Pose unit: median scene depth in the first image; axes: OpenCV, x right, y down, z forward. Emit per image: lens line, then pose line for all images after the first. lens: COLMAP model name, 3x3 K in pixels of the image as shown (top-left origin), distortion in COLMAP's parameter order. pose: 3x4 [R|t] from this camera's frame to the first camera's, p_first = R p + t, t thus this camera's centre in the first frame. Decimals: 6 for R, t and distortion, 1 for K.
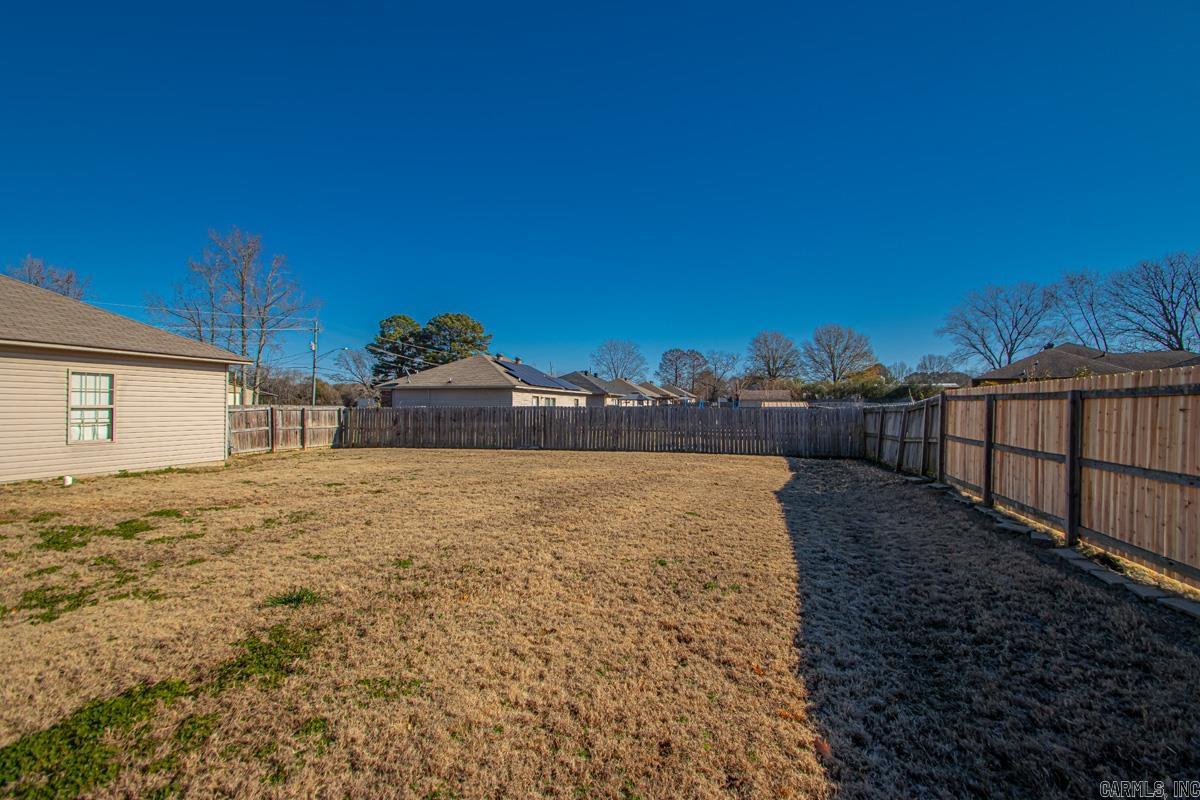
lens RADIAL K [[560.7, 0, 606.3], [0, 560.7, 396.7], [0, 0, 1]] dist [0.021913, -0.015306]
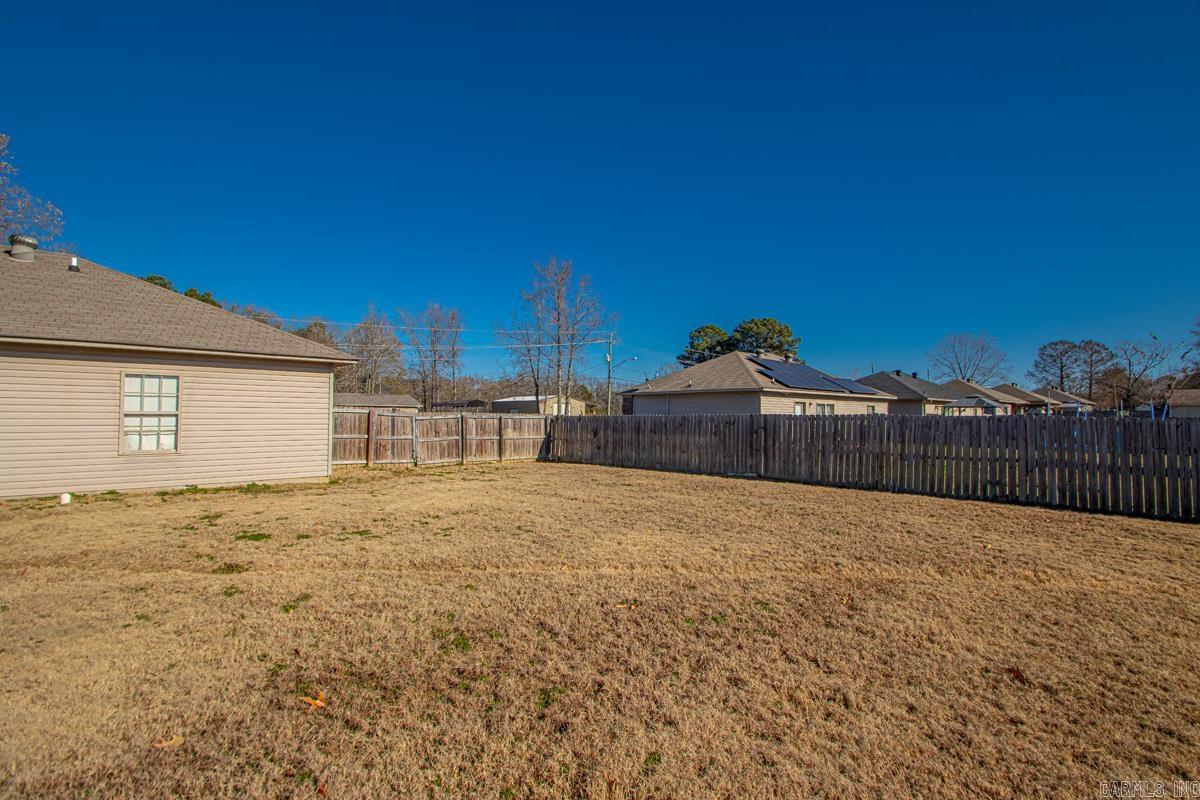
lens RADIAL K [[560.7, 0, 608.1], [0, 560.7, 392.9], [0, 0, 1]] dist [0.021913, -0.015306]
pose [[0.847935, -0.018454, -0.529779, 0.263969], [0.006008, 0.999664, -0.025205, 0.019962], [0.530066, 0.018190, 0.847761, 0.951745]]
